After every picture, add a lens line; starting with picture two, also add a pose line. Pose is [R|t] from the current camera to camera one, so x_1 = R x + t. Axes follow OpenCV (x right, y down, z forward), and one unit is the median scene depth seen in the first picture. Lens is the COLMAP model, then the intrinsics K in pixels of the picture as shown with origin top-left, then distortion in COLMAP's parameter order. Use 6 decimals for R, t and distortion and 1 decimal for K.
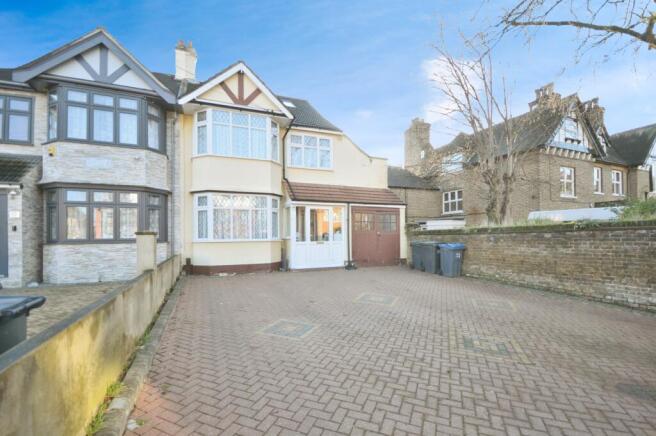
lens RADIAL K [[286.1, 0, 334.3], [0, 286.1, 229.0], [0, 0, 1]] dist [-0.002958, -0.001421]
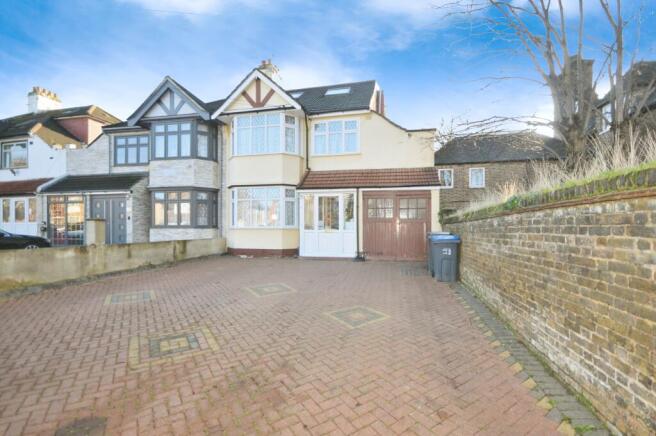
lens RADIAL K [[294.1, 0, 328.2], [0, 294.1, 220.3], [0, 0, 1]] dist [0.001224, 0.000225]
pose [[0.817702, -0.003343, -0.575632, 0.571104], [0.005816, 0.999980, 0.002454, 0.009473], [0.575612, -0.005354, 0.817705, 0.208603]]
